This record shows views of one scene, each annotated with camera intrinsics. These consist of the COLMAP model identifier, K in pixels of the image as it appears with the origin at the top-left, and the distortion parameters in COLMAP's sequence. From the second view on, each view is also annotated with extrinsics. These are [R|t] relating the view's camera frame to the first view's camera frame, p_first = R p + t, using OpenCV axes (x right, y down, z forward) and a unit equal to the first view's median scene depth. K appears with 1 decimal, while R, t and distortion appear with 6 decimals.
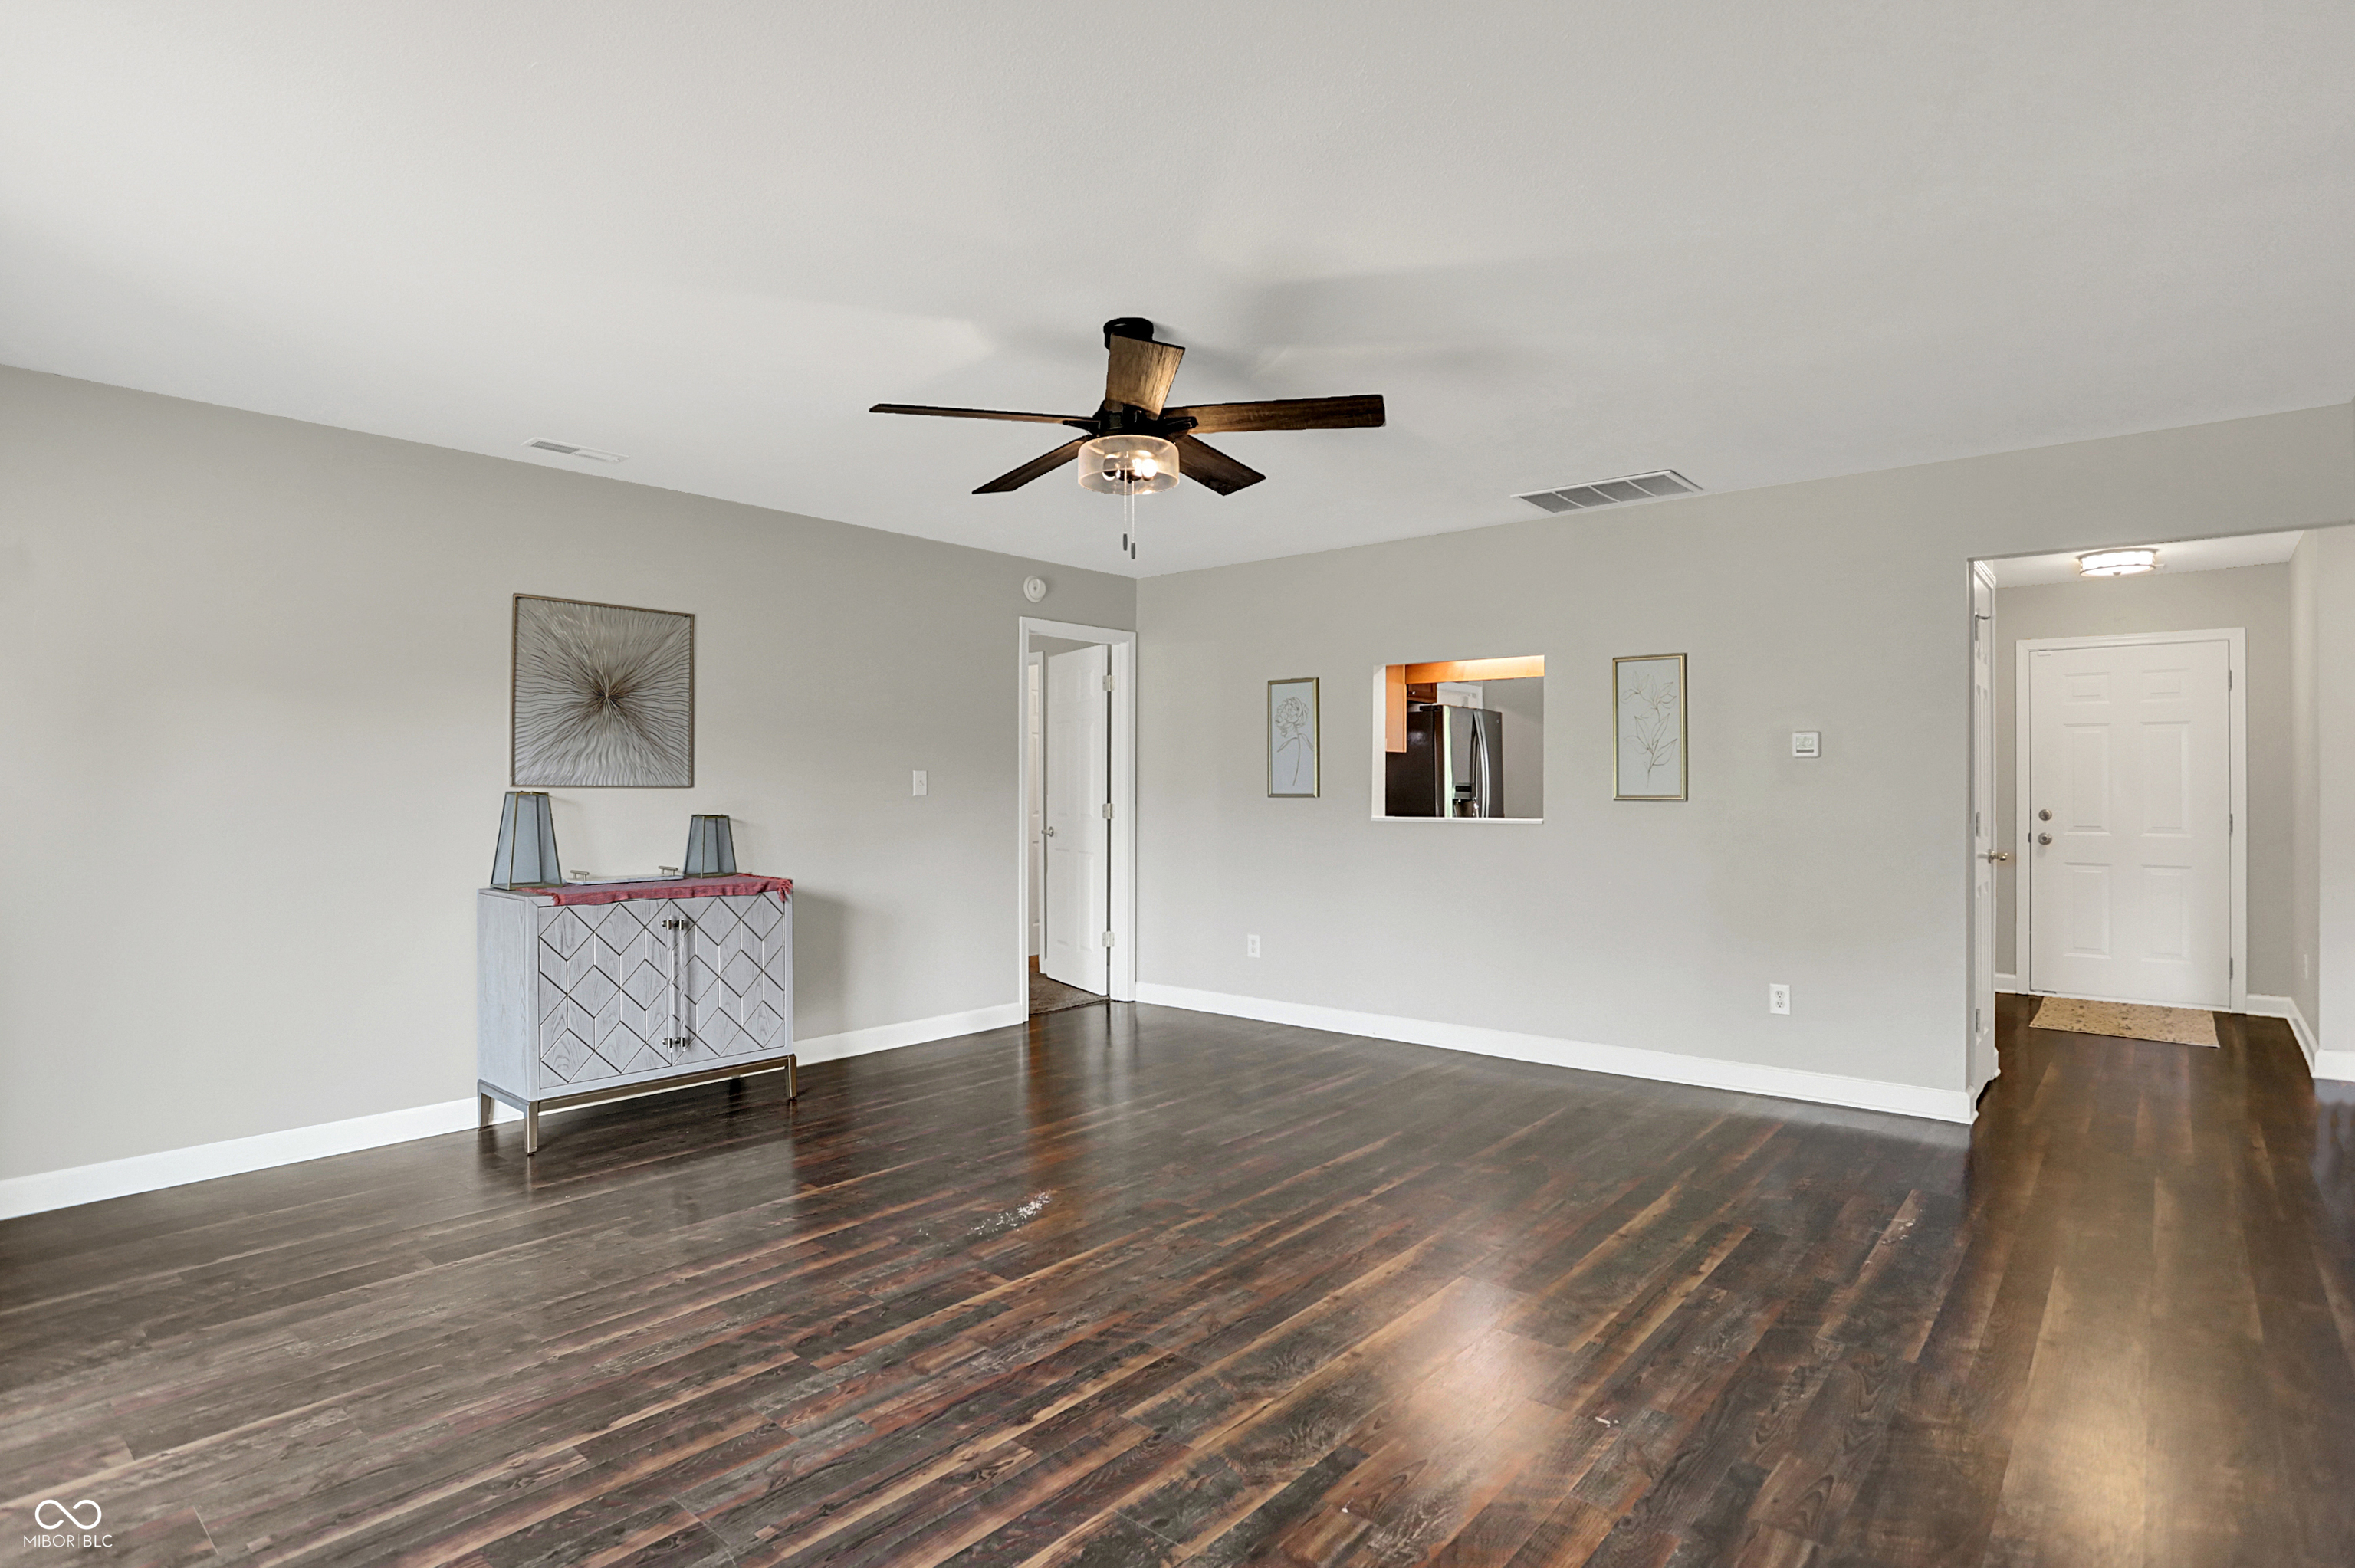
lens RADIAL K [[1192.2, 0, 1158.6], [0, 1192.2, 784.9], [0, 0, 1]] dist [-0.066120, 0.028133]
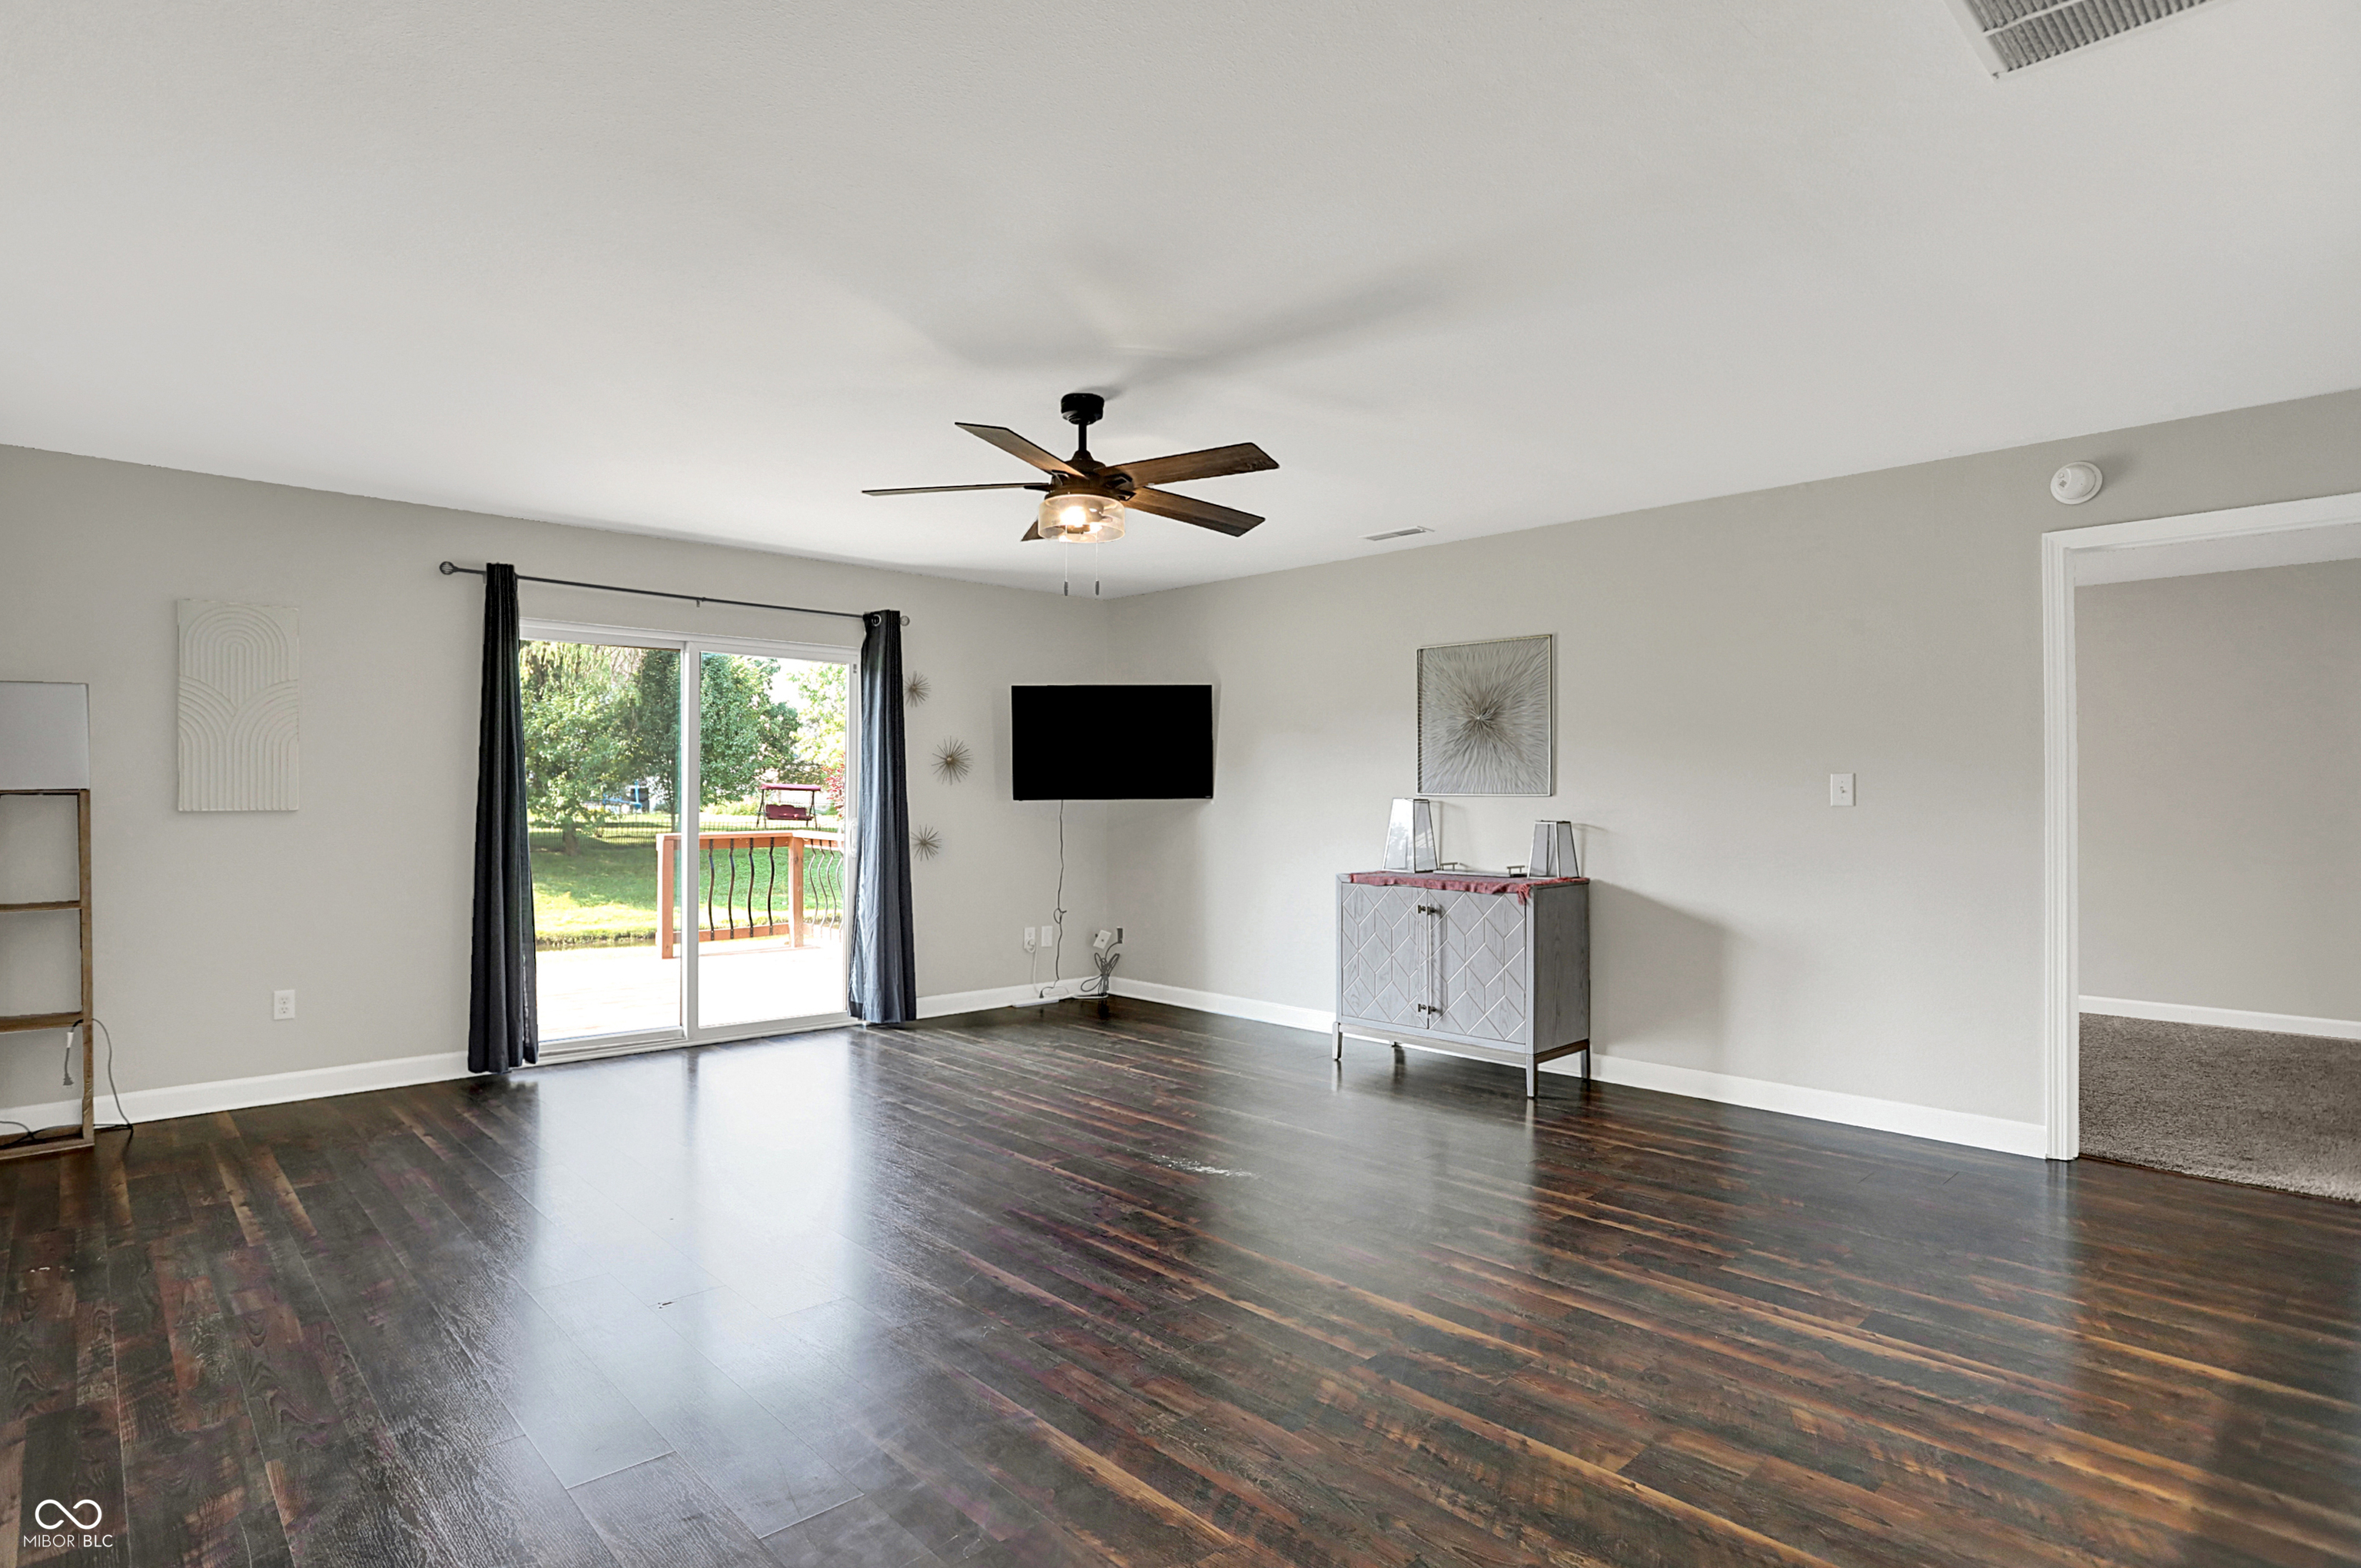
lens RADIAL K [[1215.9, 0, 1193.4], [0, 1215.9, 786.6], [0, 0, 1]] dist [-0.000232, 0.000073]
pose [[-0.081638, -0.012770, -0.996580, 1.272719], [-0.001358, 0.999918, -0.012701, 0.014355], [0.996661, 0.000316, -0.081649, 1.317802]]
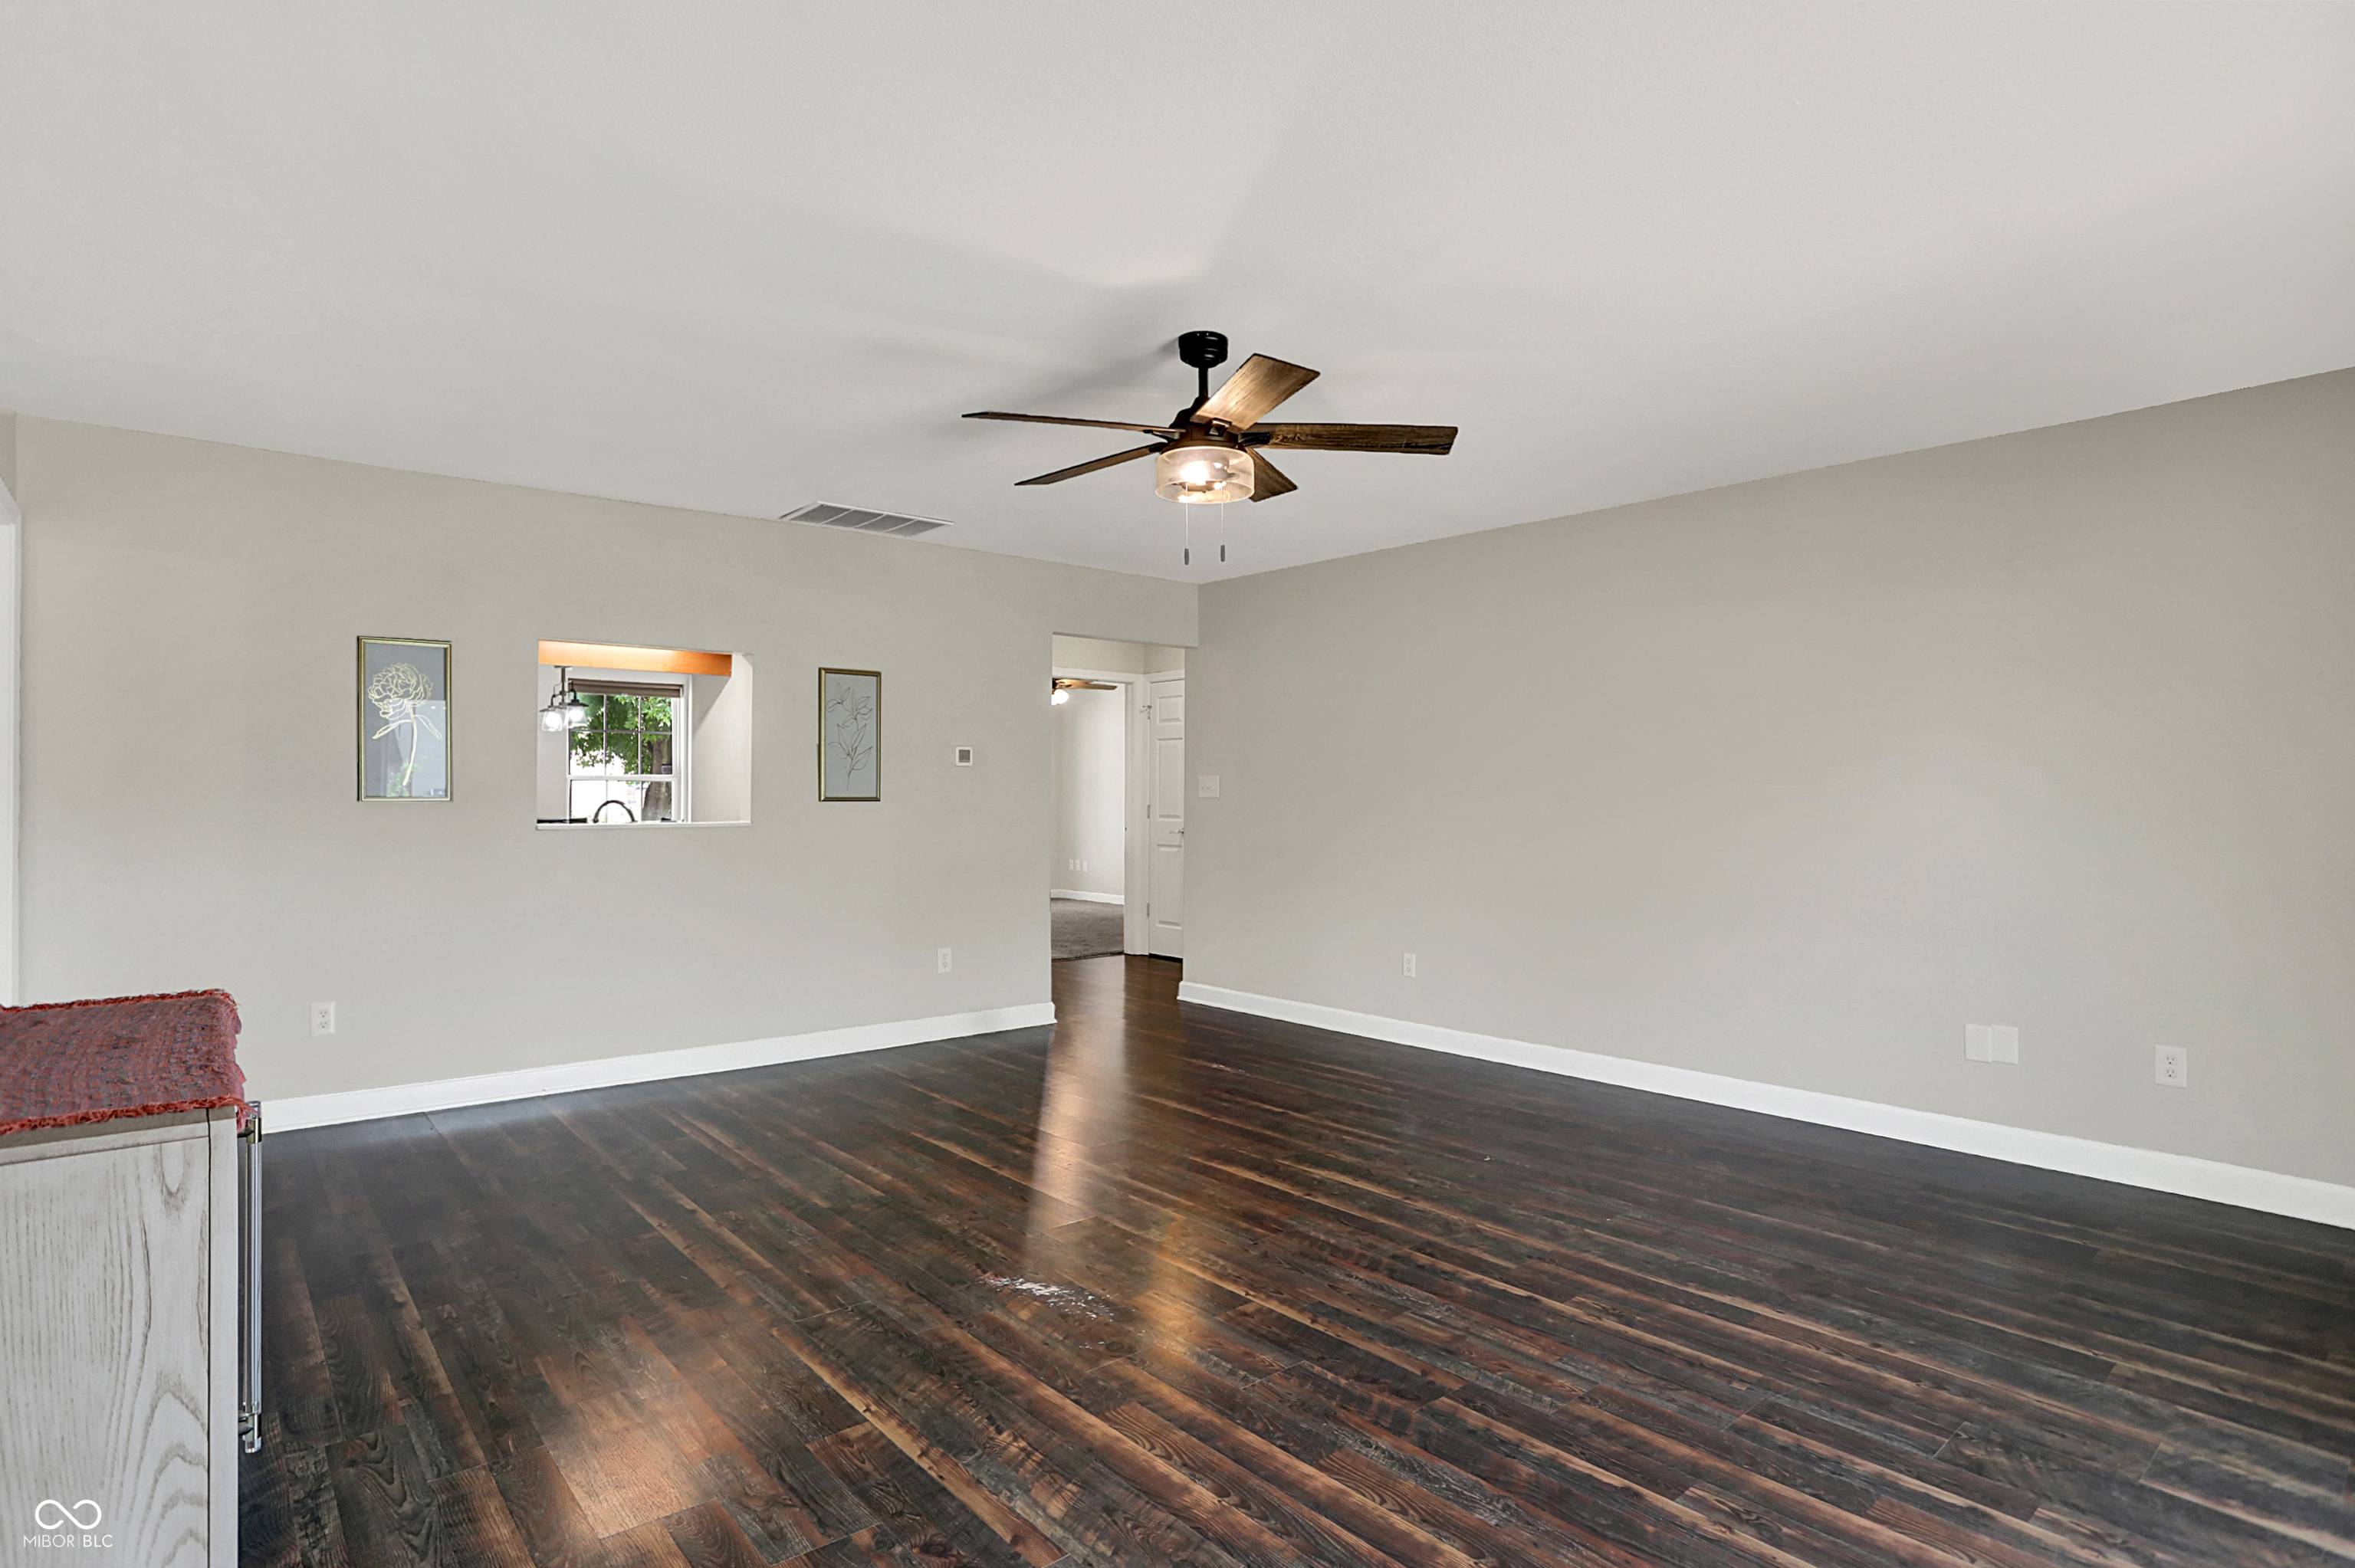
lens RADIAL K [[1192.2, 0, 1158.6], [0, 1192.2, 784.9], [0, 0, 1]] dist [-0.066120, 0.028133]
pose [[0.161632, 0.005721, 0.986834, -1.131889], [-0.003933, 0.999979, -0.005153, 0.003311], [-0.986843, -0.003049, 0.161652, 0.955241]]
